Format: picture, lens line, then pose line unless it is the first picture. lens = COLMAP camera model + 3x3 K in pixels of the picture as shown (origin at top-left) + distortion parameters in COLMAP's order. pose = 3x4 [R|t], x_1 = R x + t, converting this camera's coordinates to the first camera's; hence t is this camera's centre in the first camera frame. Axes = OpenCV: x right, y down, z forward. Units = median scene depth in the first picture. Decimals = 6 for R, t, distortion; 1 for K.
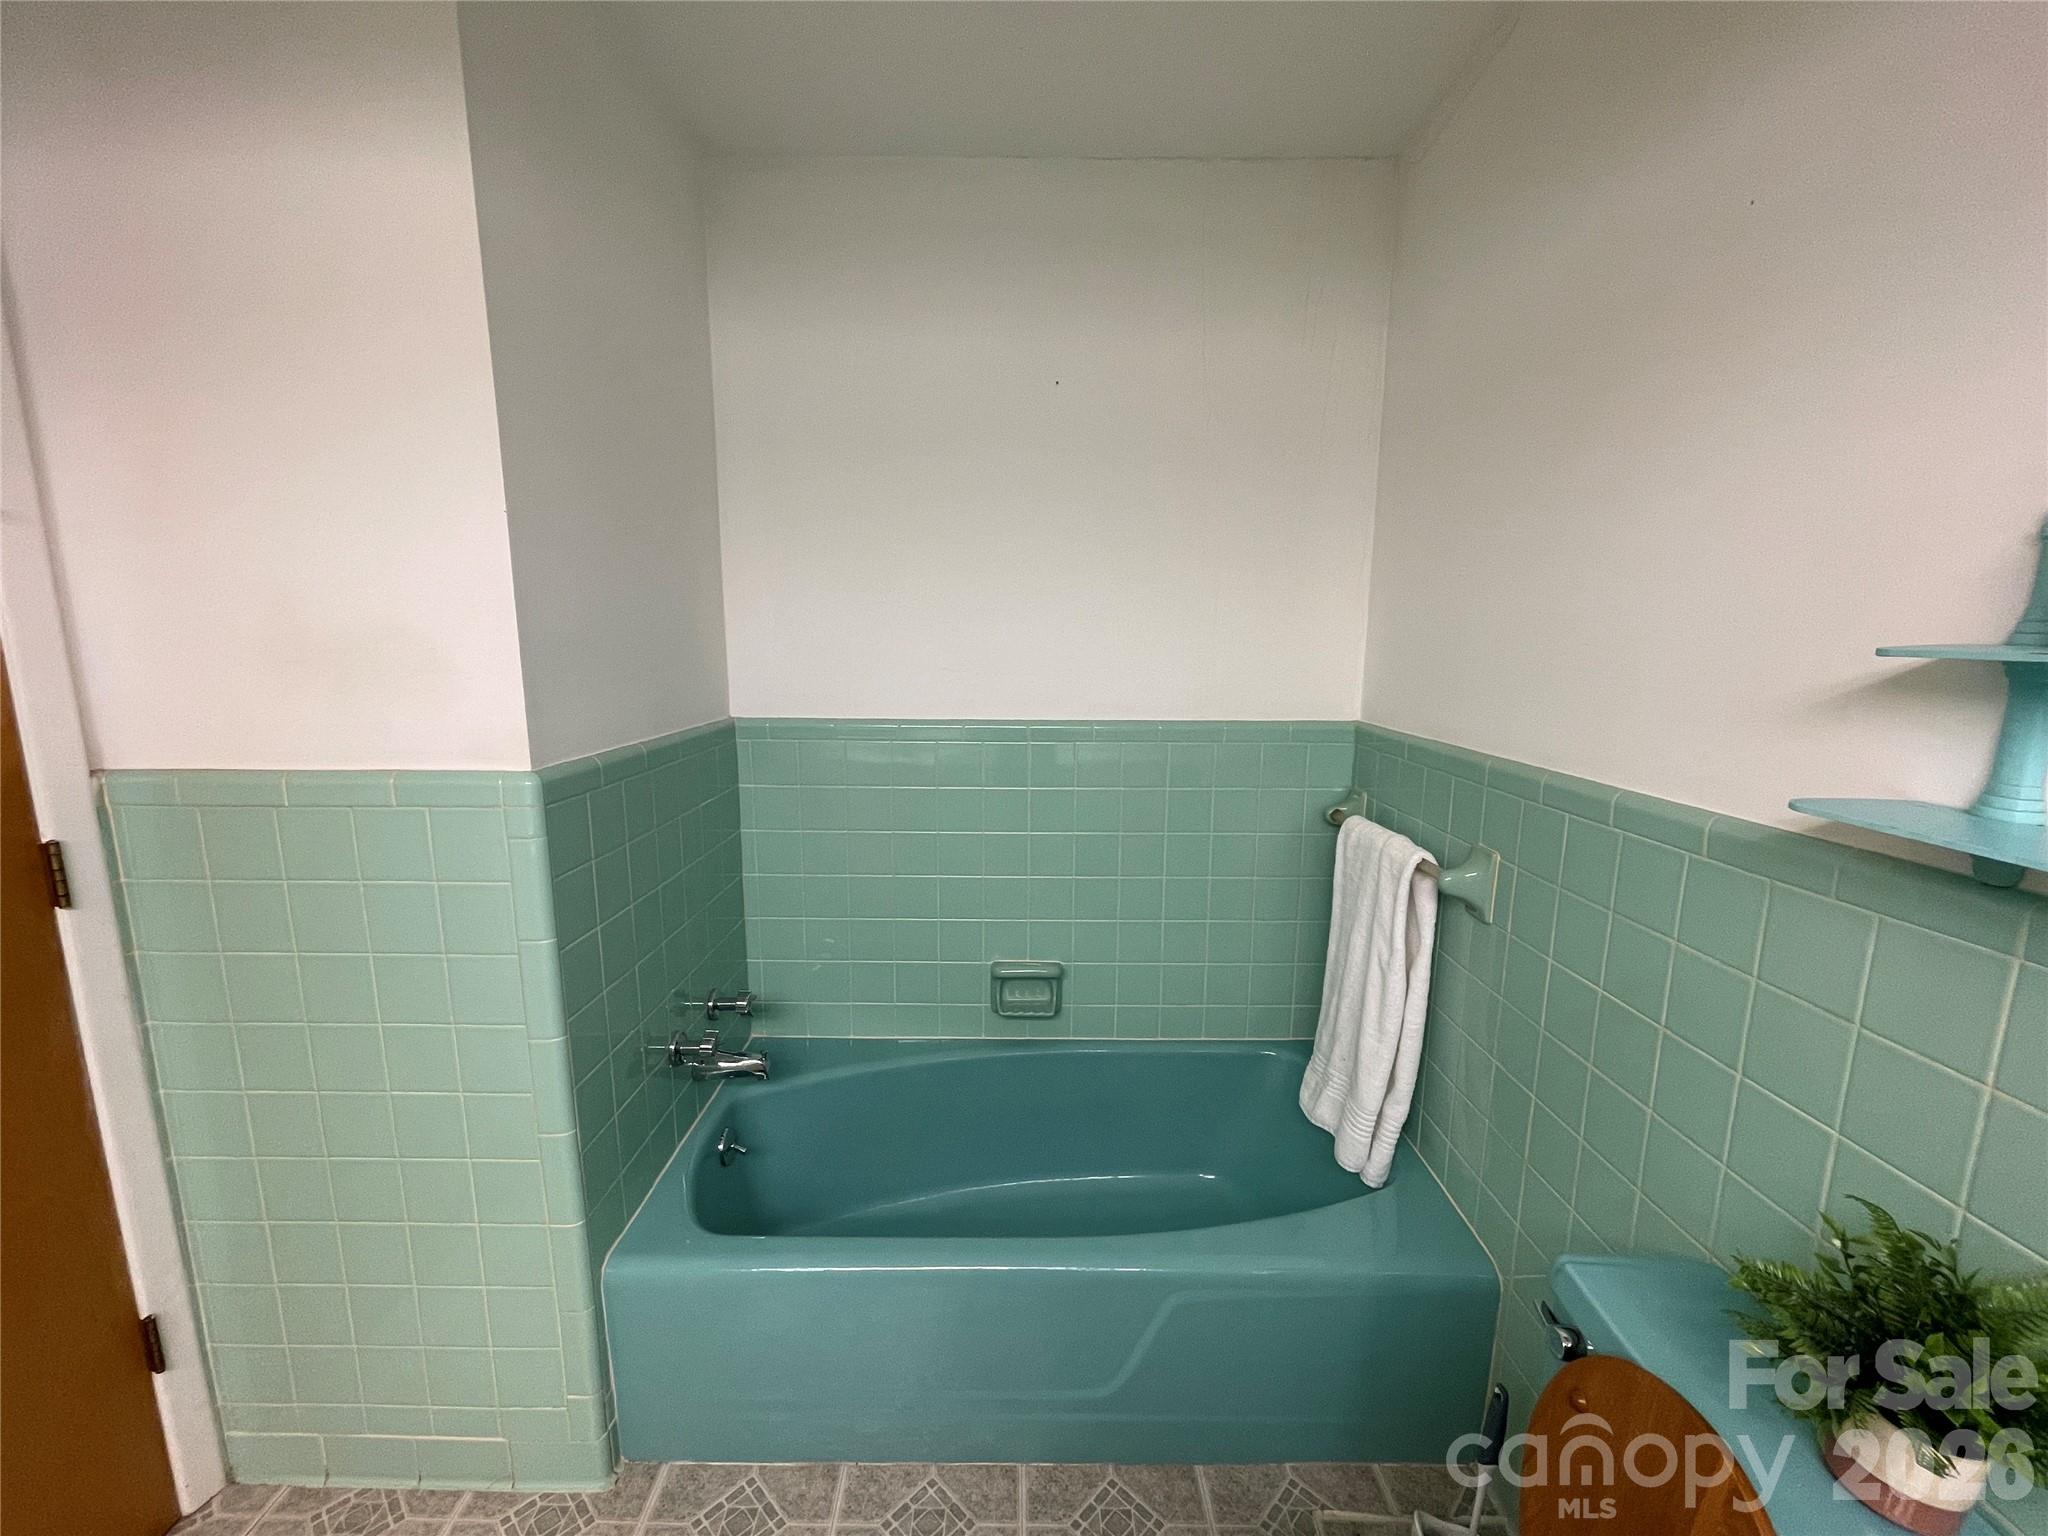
lens RADIAL K [[826.0, 0, 1019.5], [0, 826.0, 776.8], [0, 0, 1]] dist [-0.005949, 0.002997]
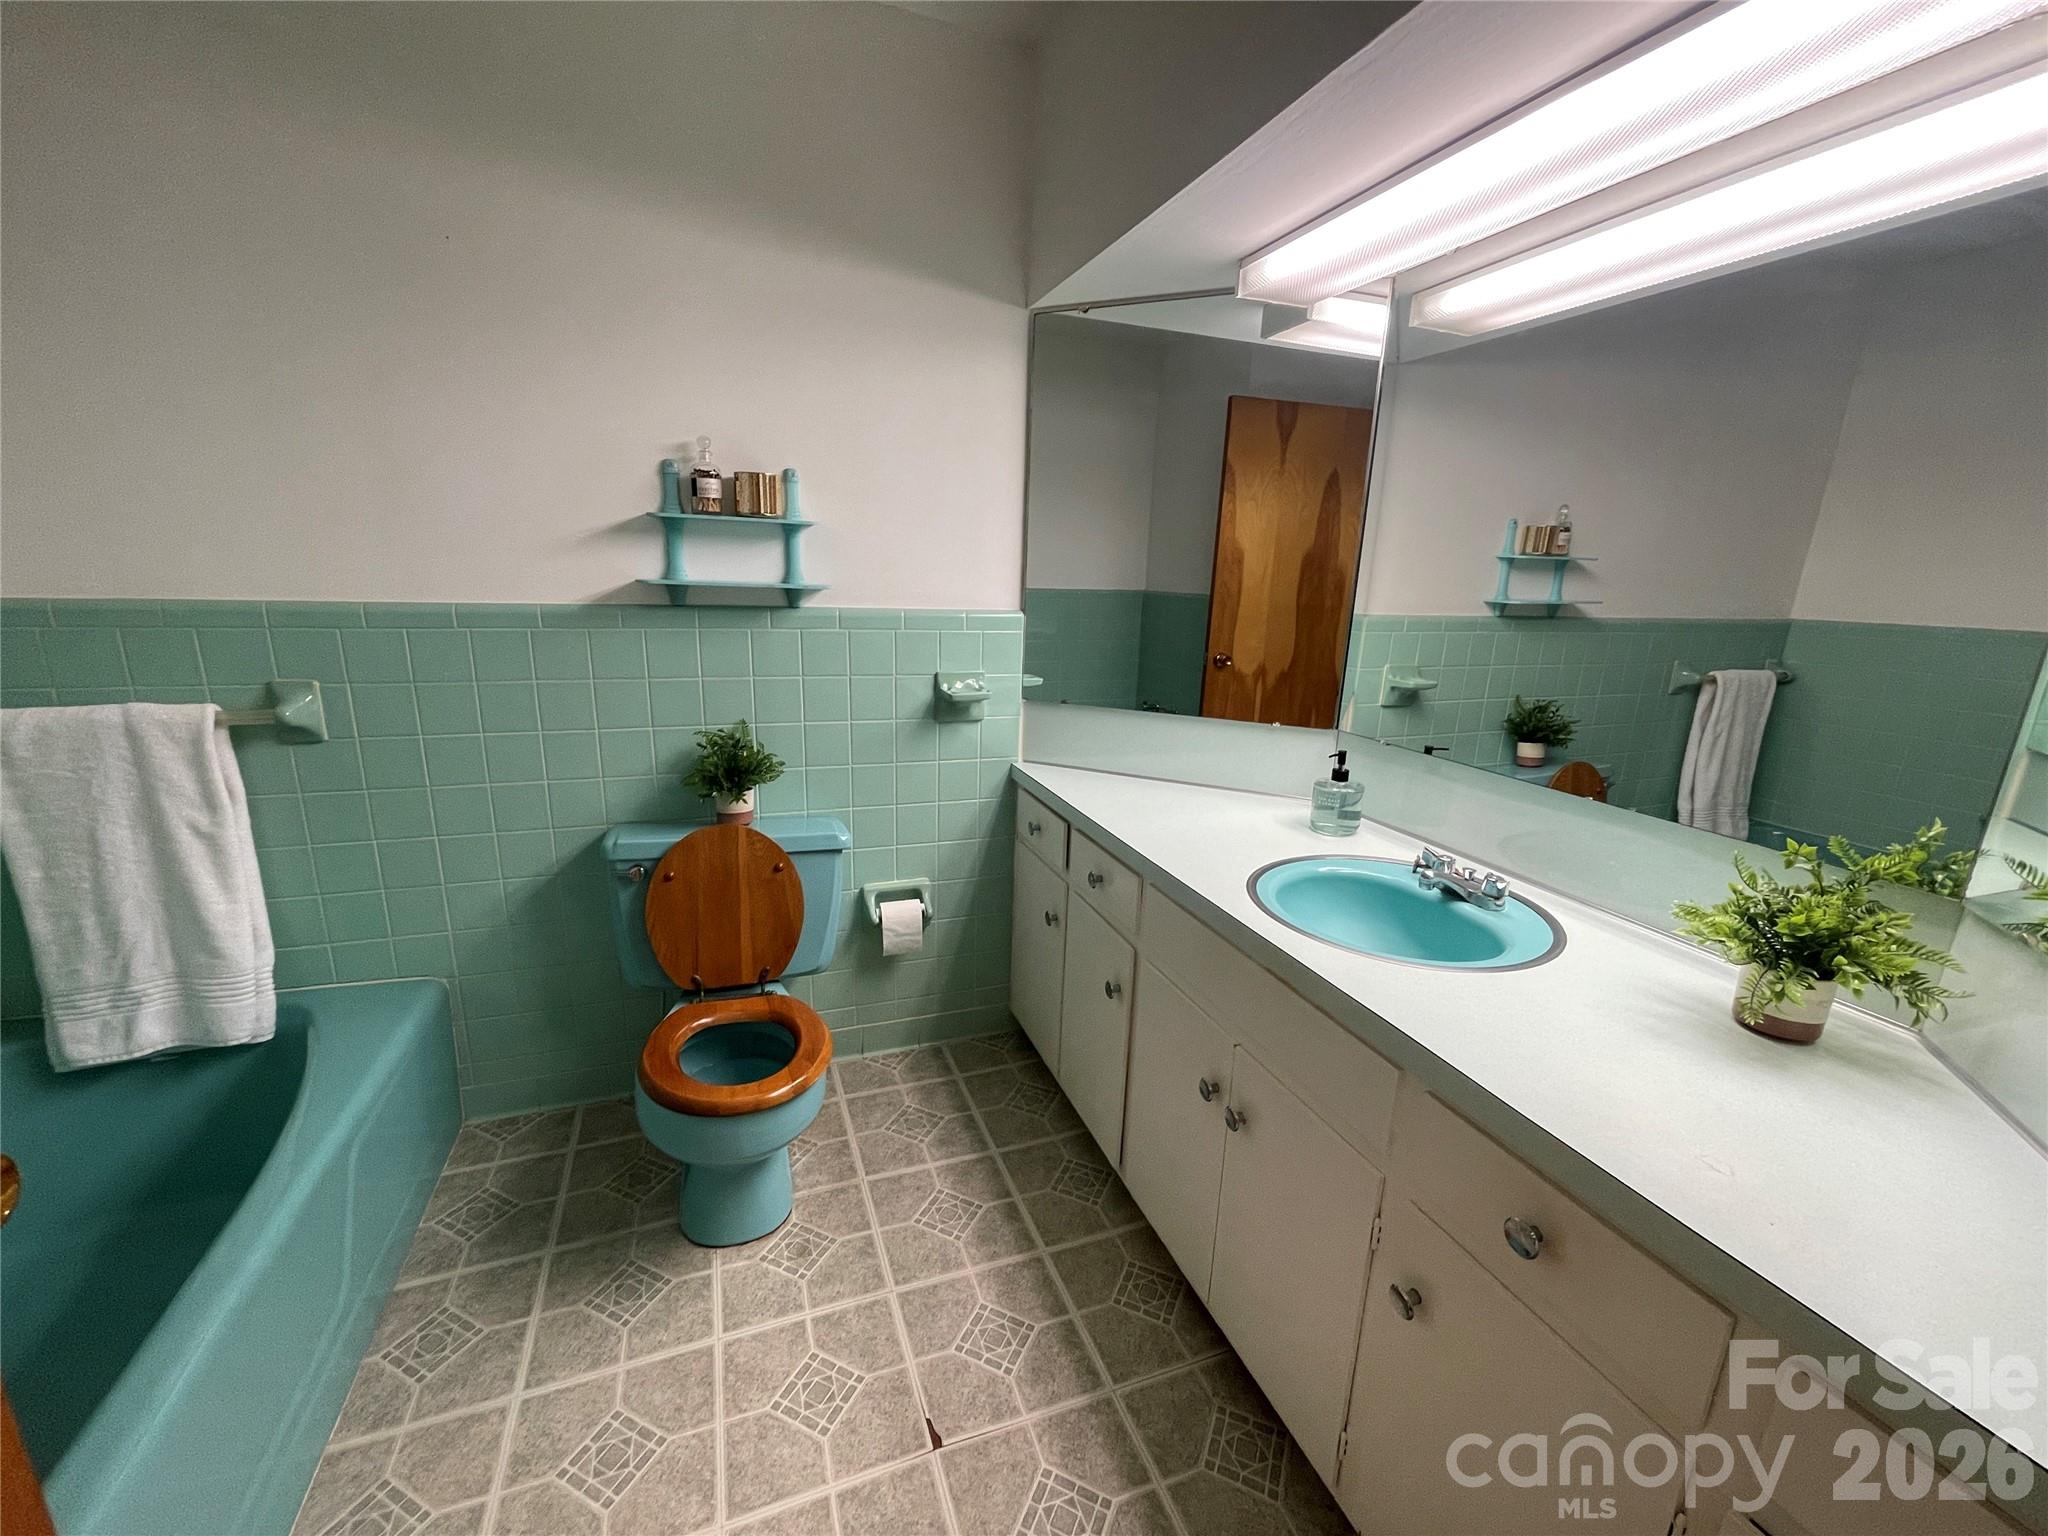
lens RADIAL K [[826.0, 0, 1019.5], [0, 826.0, 776.8], [0, 0, 1]] dist [-0.005949, 0.002997]
pose [[-0.344439, -0.249854, 0.904950, -1.124628], [0.130750, 0.941773, 0.309786, -0.014732], [-0.929659, 0.225025, -0.291716, 0.536057]]
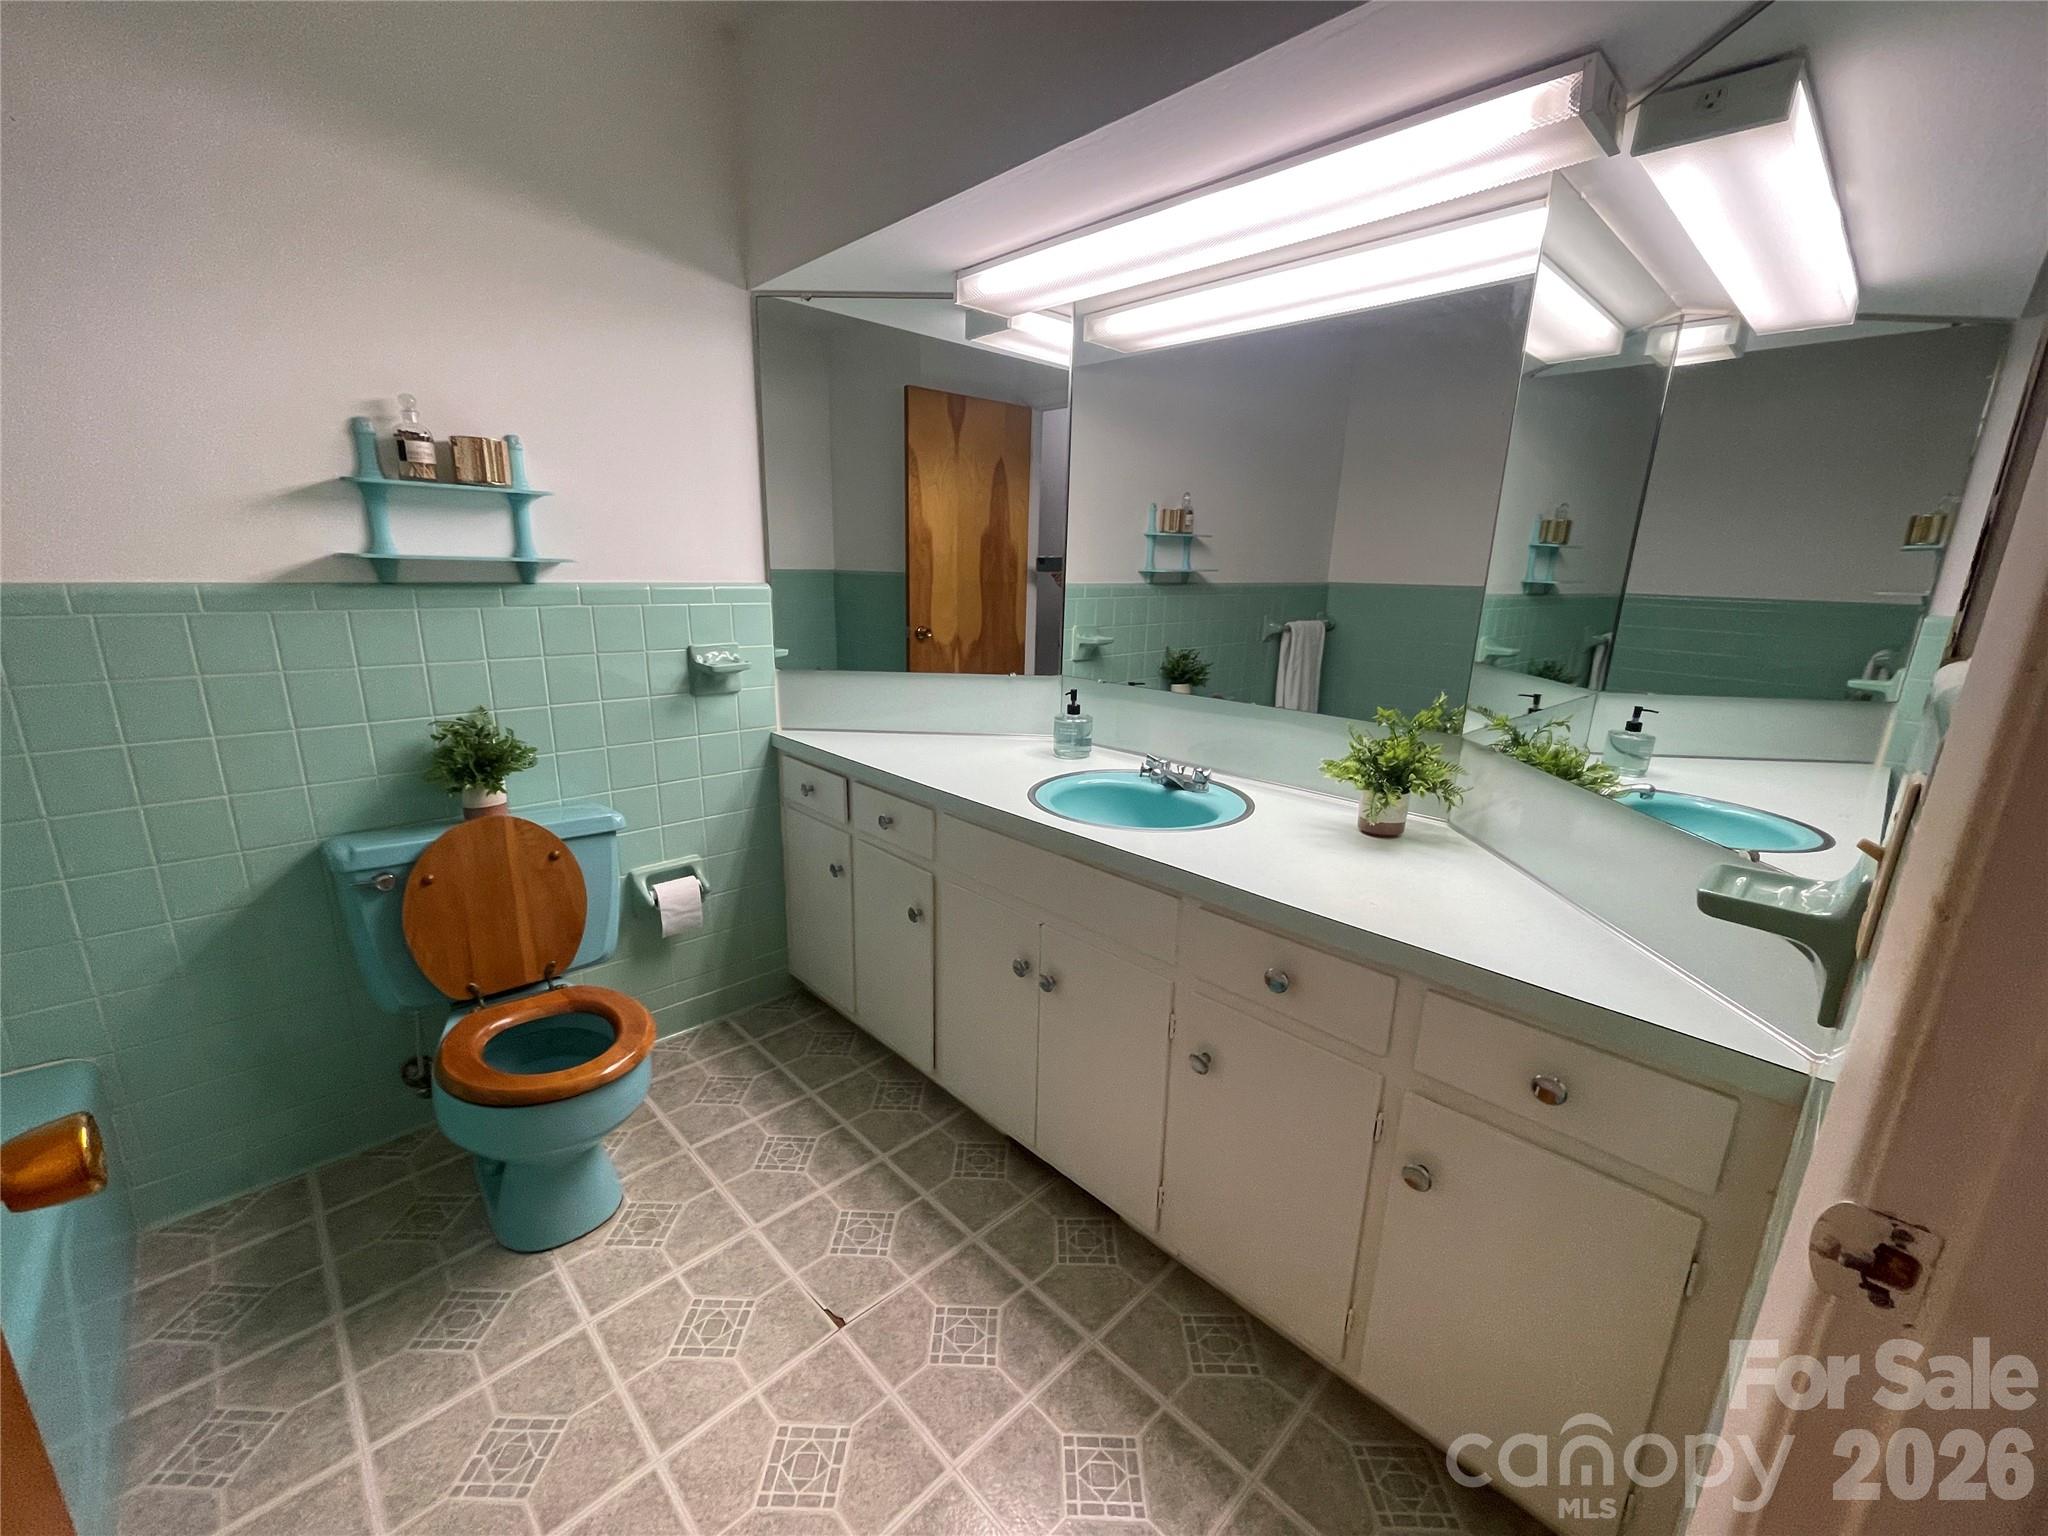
lens RADIAL K [[826.0, 0, 1019.5], [0, 826.0, 776.8], [0, 0, 1]] dist [-0.005949, 0.002997]
pose [[-0.693322, -0.202828, 0.691495, -1.184198], [0.098870, 0.923725, 0.370077, -0.029153], [-0.713813, 0.324951, -0.620385, 0.840044]]
